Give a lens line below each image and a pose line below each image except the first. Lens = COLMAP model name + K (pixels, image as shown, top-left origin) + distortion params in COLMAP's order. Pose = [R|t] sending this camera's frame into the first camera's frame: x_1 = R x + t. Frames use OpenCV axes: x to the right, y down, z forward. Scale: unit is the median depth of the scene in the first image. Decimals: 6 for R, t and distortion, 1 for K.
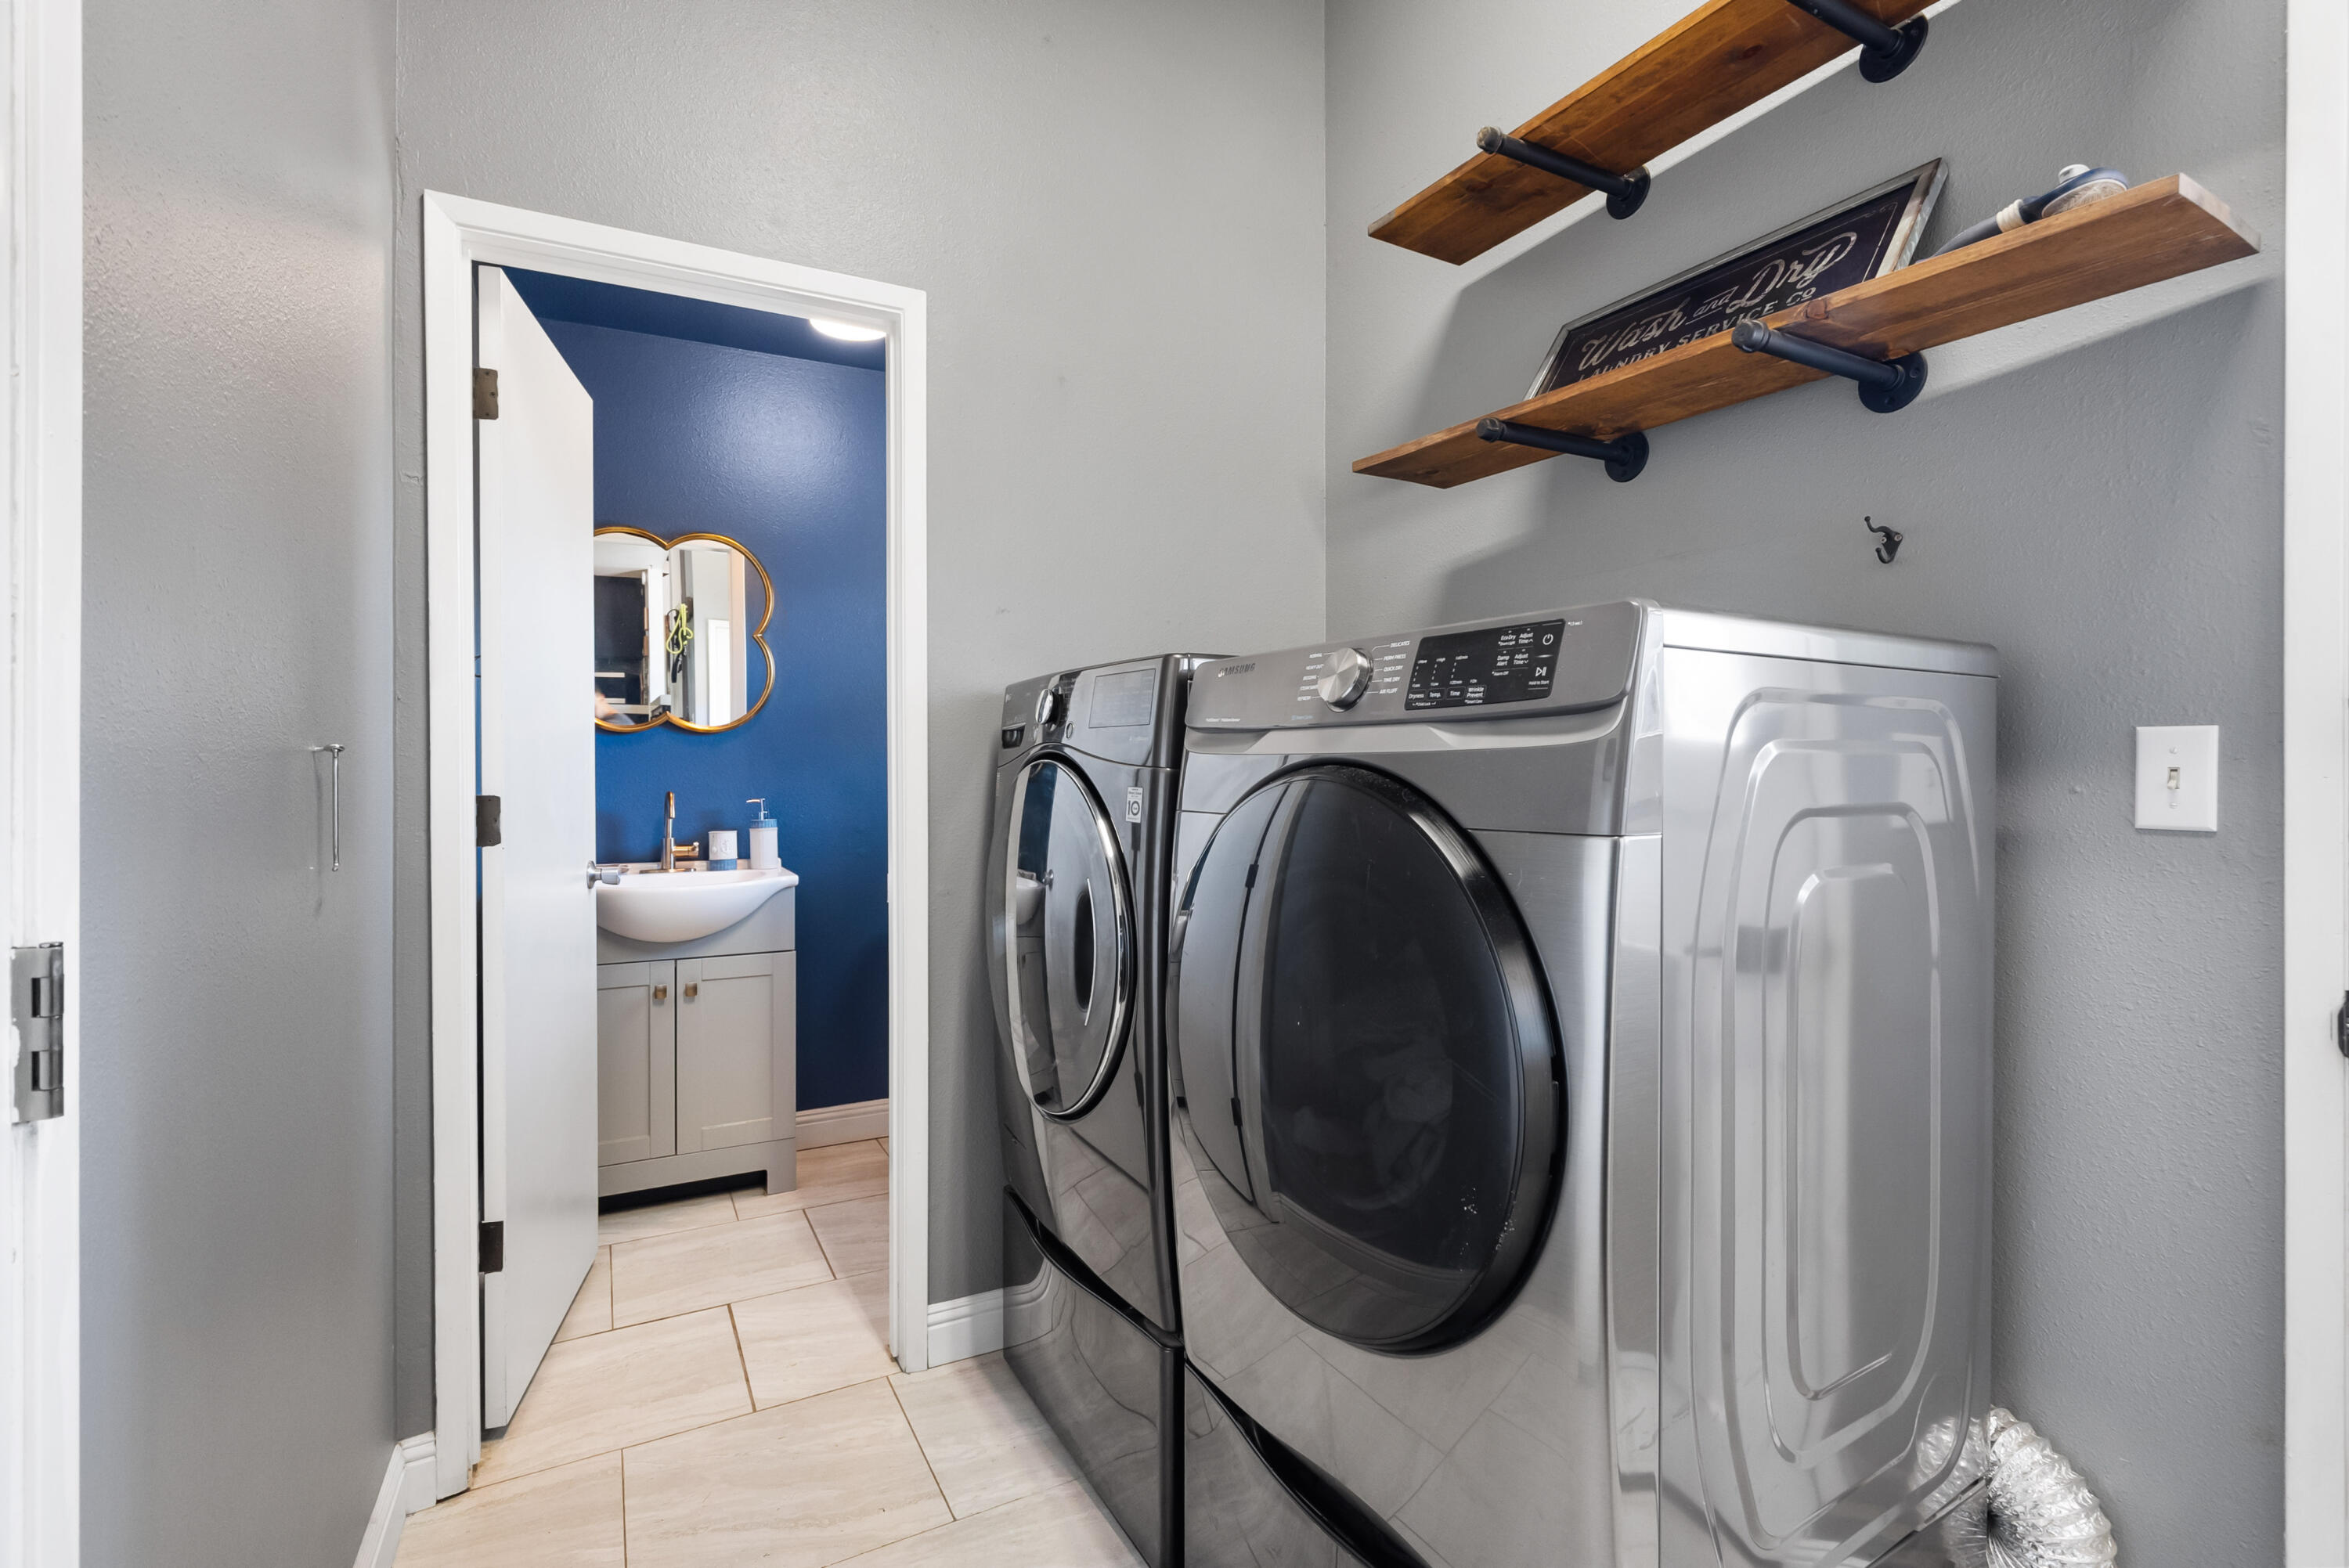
lens RADIAL K [[1094.4, 0, 1179.3], [0, 1094.4, 770.7], [0, 0, 1]] dist [-0.010299, 0.004071]
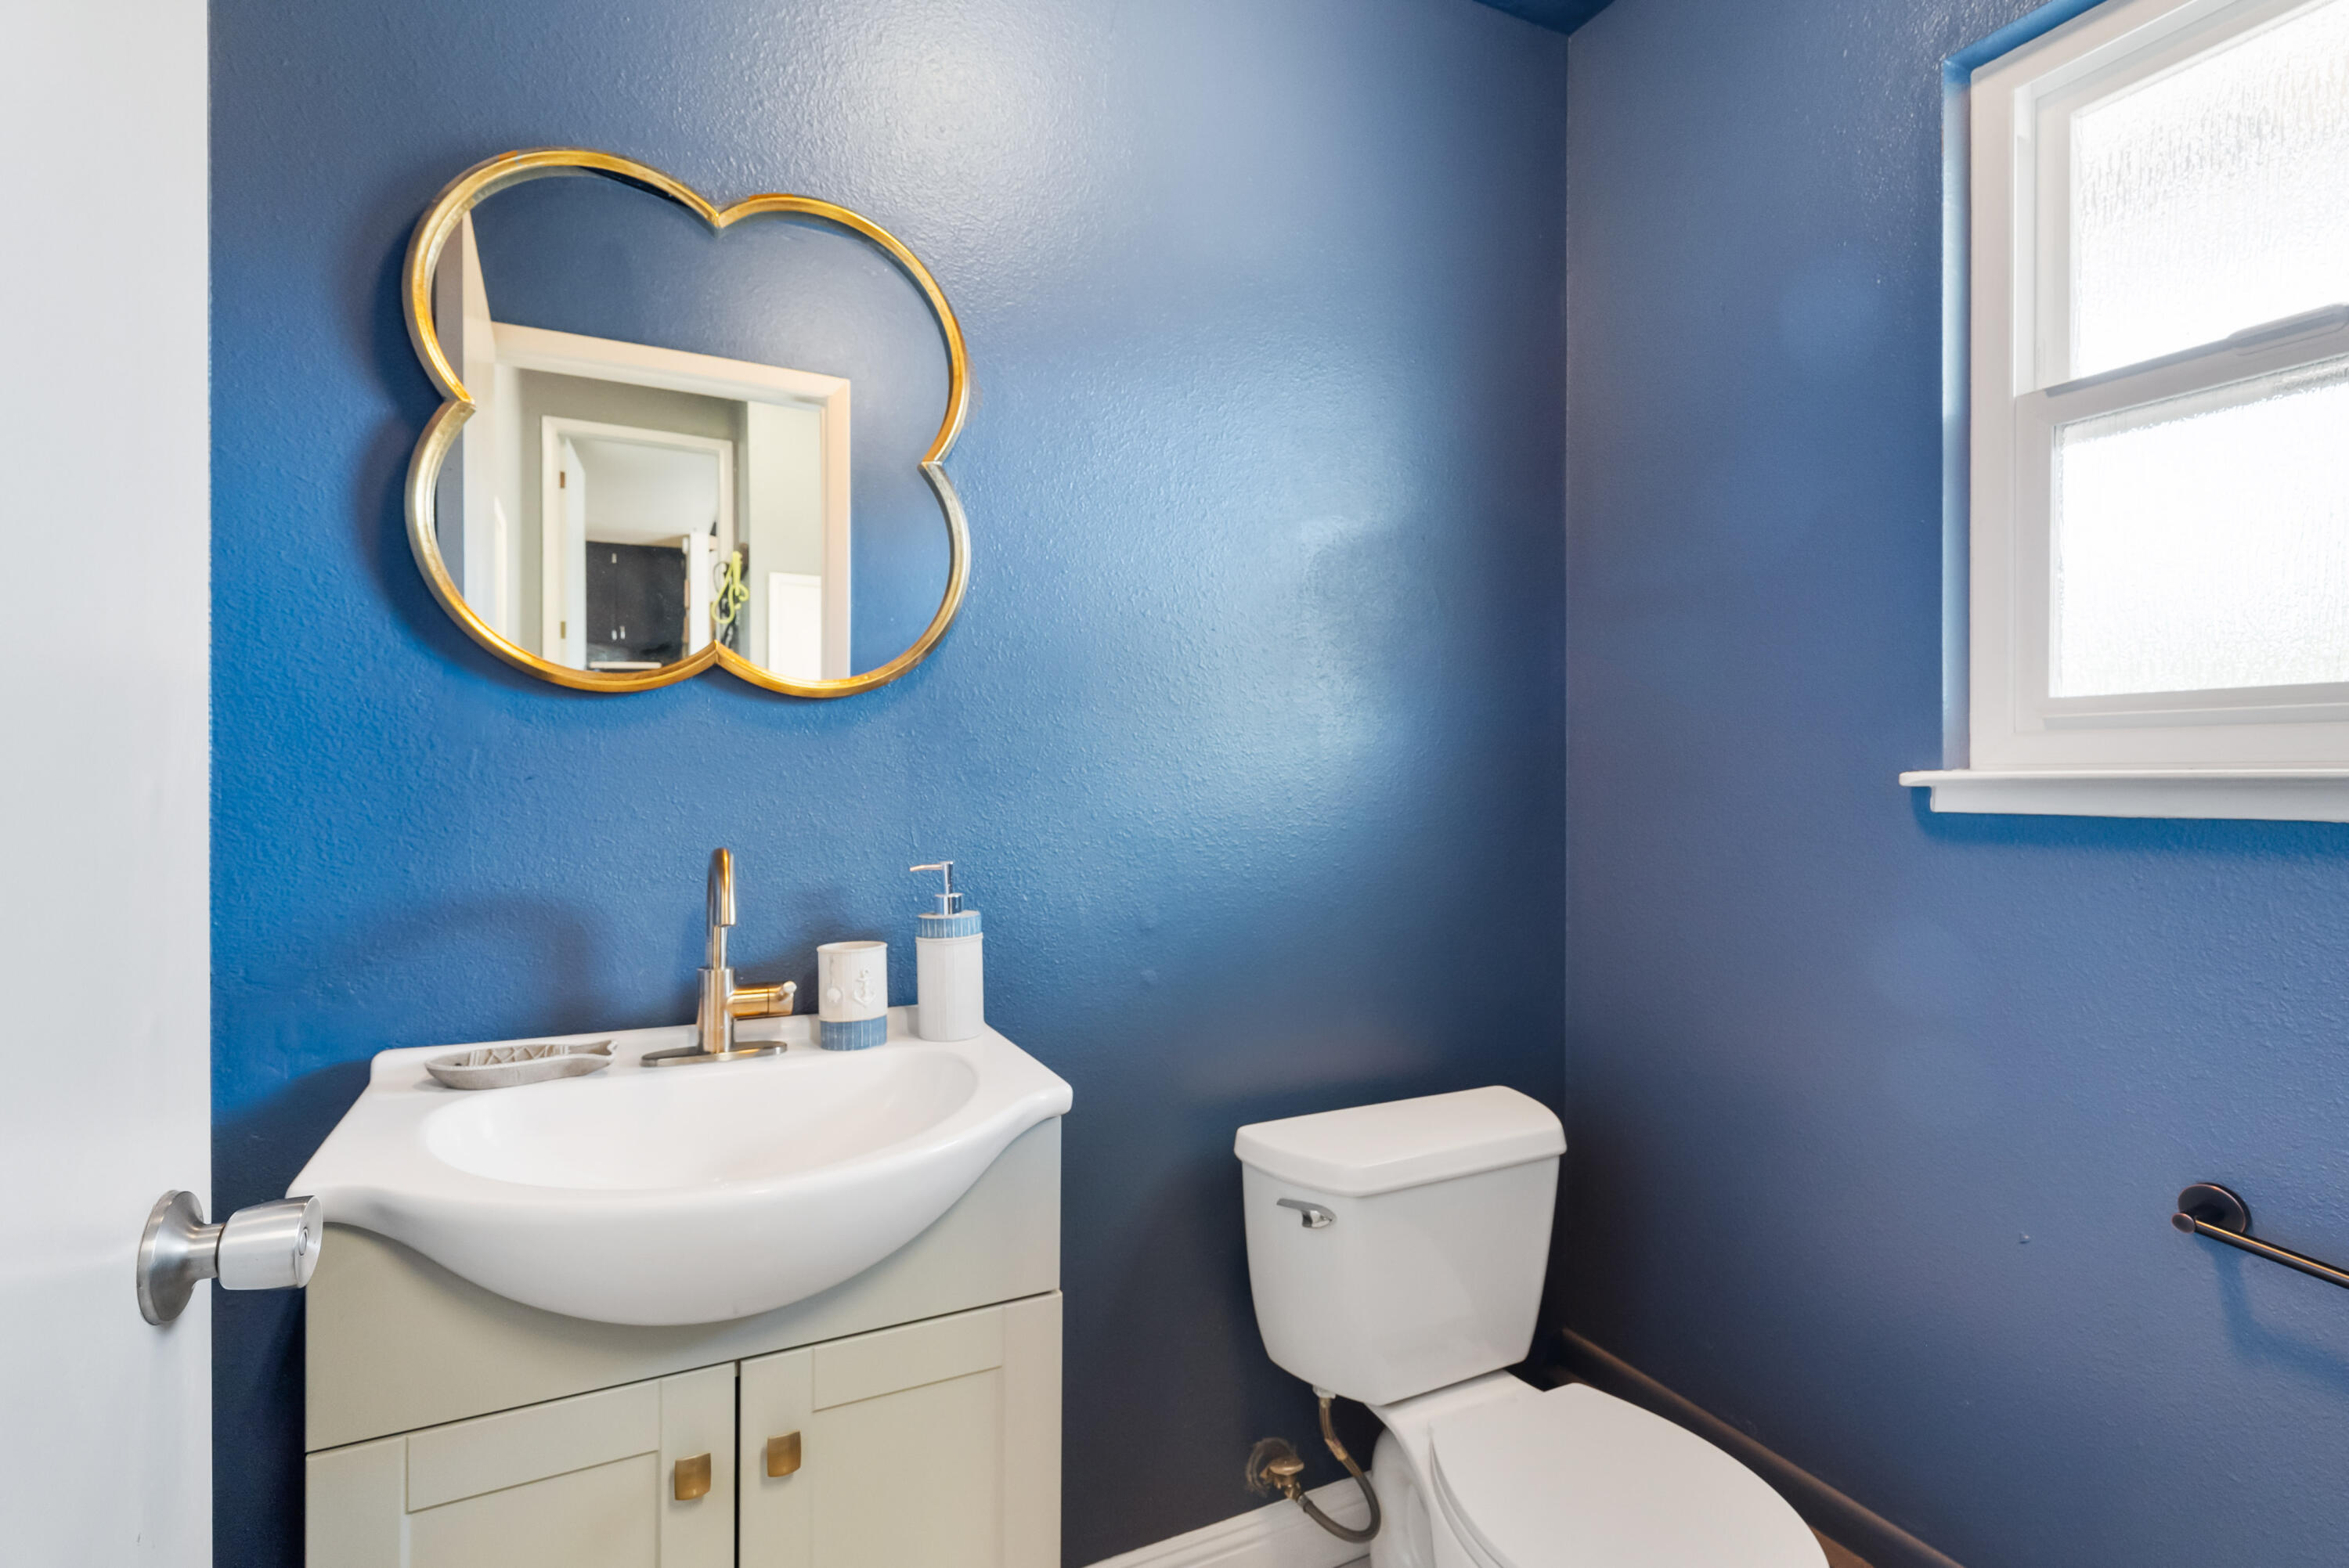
lens RADIAL K [[1094.4, 0, 1172.3], [0, 1094.4, 787.5], [0, 0, 1]] dist [-0.010299, 0.004071]
pose [[0.999217, 0.006843, -0.038977, -0.286858], [-0.006778, 0.999975, 0.001807, -0.002957], [0.038988, -0.001541, 0.999238, 0.609193]]
